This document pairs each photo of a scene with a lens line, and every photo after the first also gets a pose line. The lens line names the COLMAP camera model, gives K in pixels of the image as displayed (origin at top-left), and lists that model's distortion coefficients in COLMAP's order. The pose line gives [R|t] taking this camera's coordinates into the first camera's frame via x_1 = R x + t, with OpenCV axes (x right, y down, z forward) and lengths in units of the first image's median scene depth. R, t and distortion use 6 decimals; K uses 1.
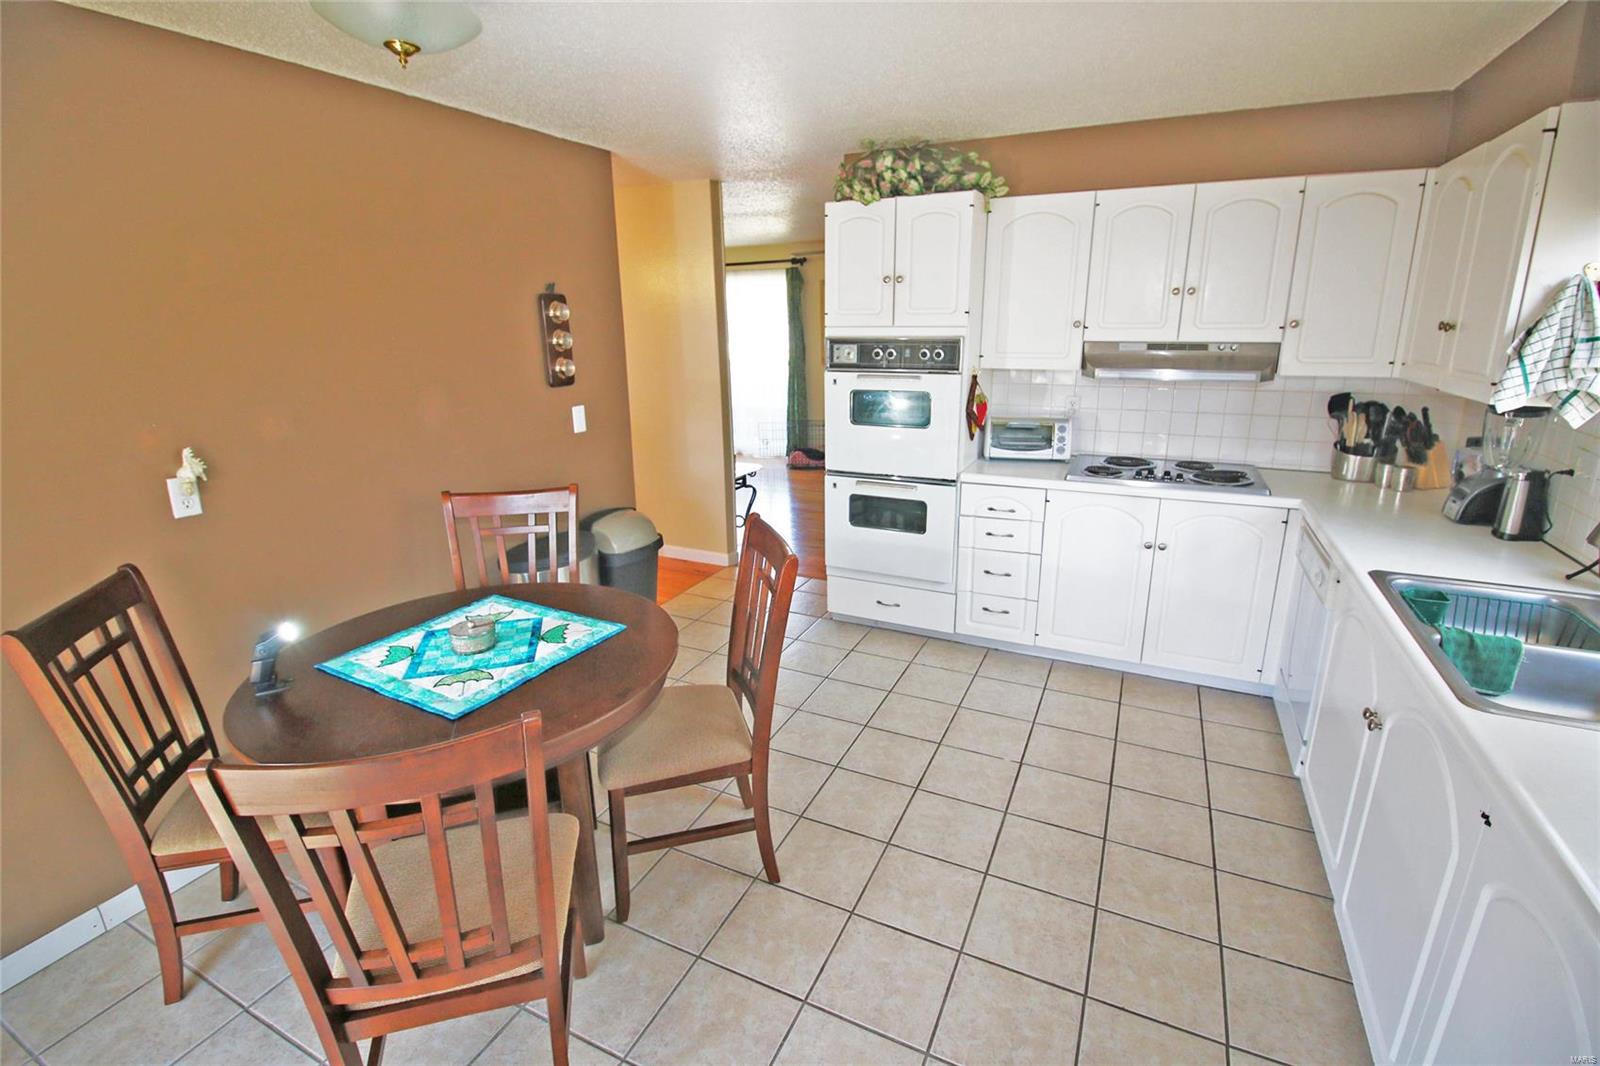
lens RADIAL K [[734.6, 0, 801.5], [0, 734.6, 512.4], [0, 0, 1]] dist [-0.000252, -0.014422]
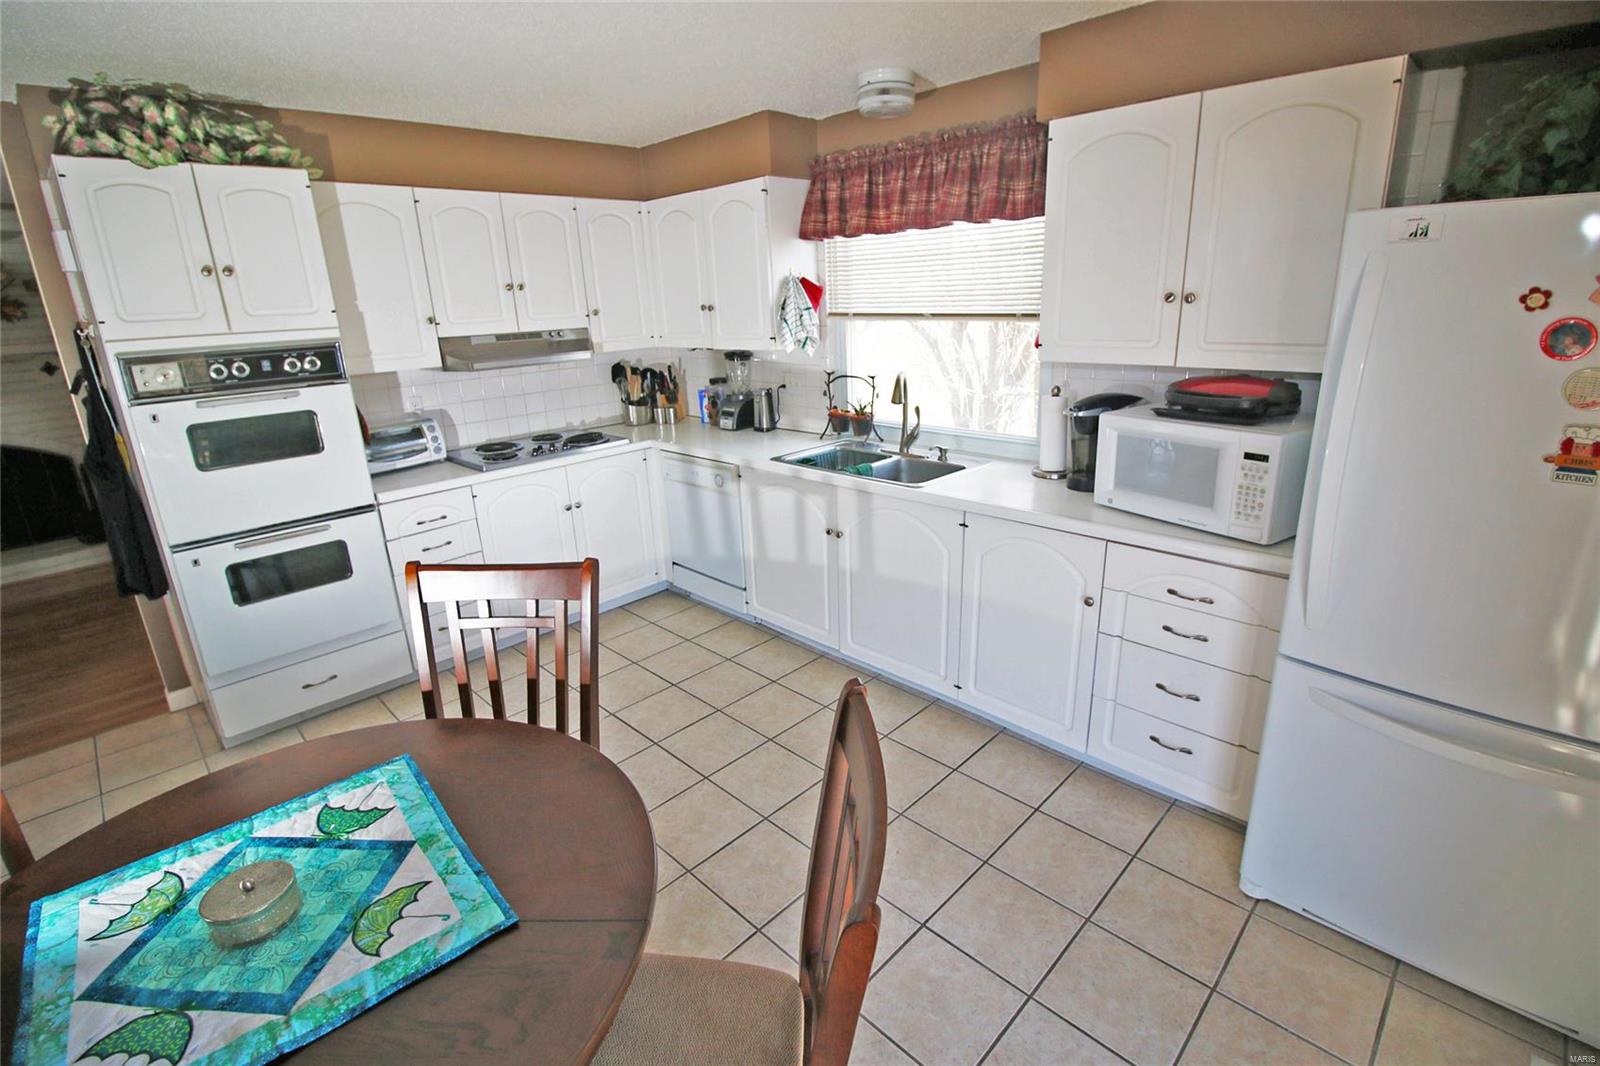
lens RADIAL K [[734.6, 0, 801.5], [0, 734.6, 512.4], [0, 0, 1]] dist [-0.000252, -0.014422]
pose [[0.321081, -0.270004, 0.907747, -0.458891], [0.279993, 0.942714, 0.181368, -0.054765], [-0.904716, 0.195930, 0.378286, 0.236084]]
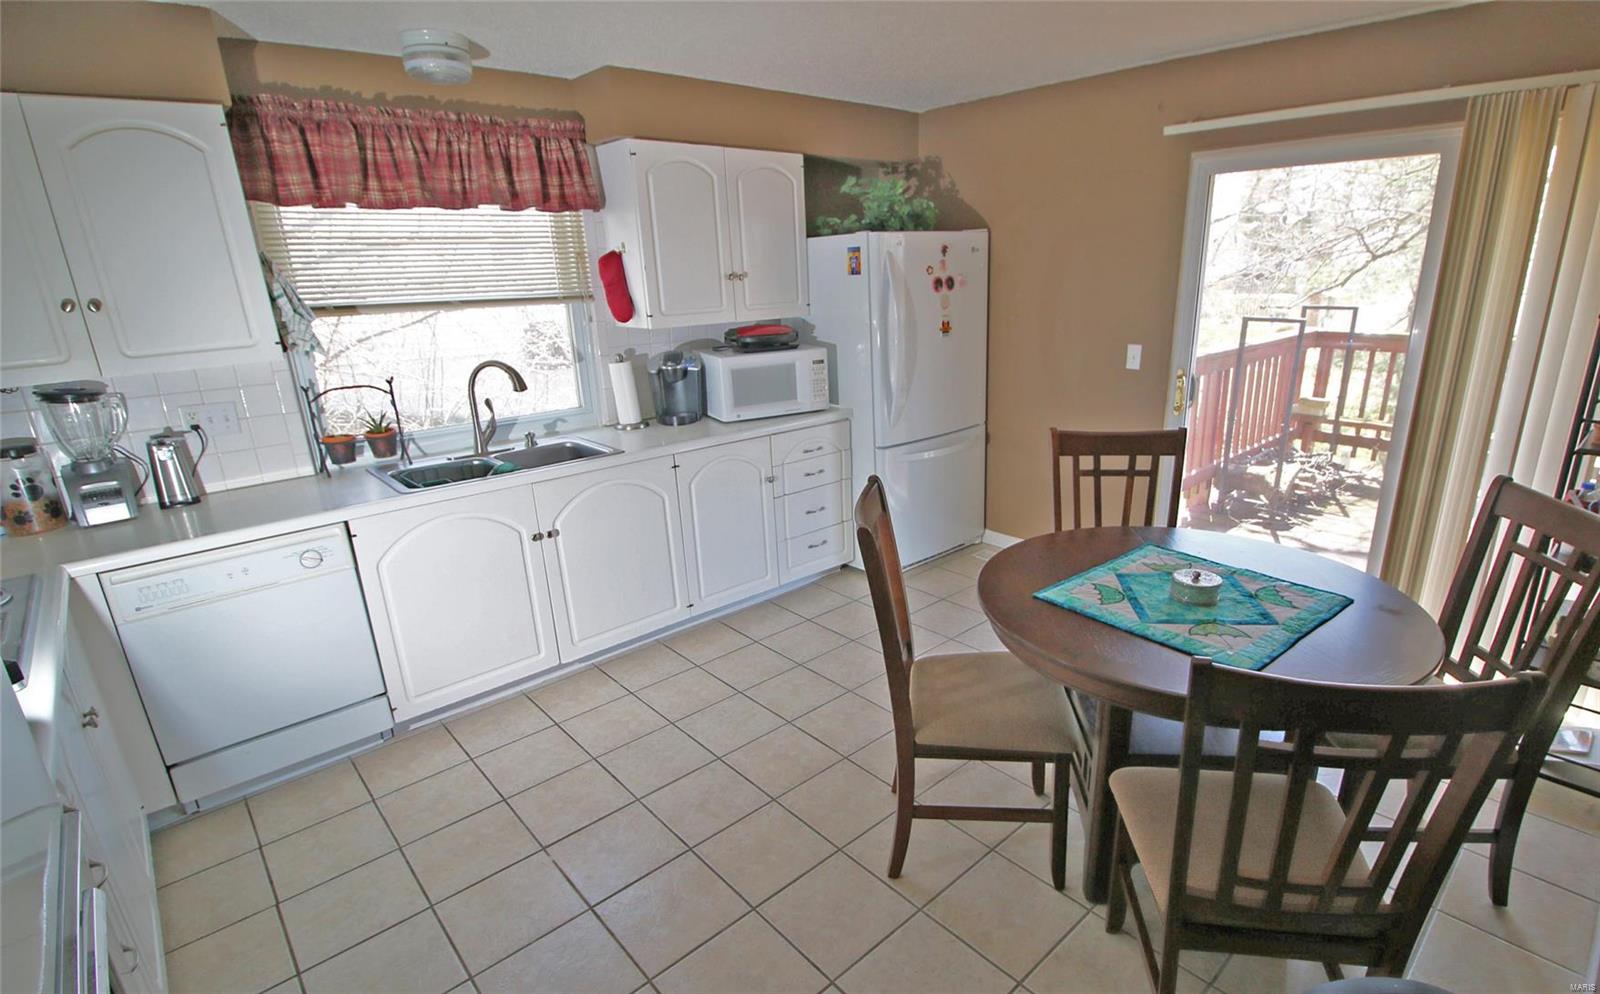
lens RADIAL K [[772.0, 0, 854.6], [0, 772.0, 504.3], [0, 0, 1]] dist [0.001541, -0.000285]
pose [[-0.931991, -0.067977, 0.356051, -0.243975], [0.135532, 0.845666, 0.516218, -0.310833], [-0.336191, 0.529367, -0.778940, 1.176874]]
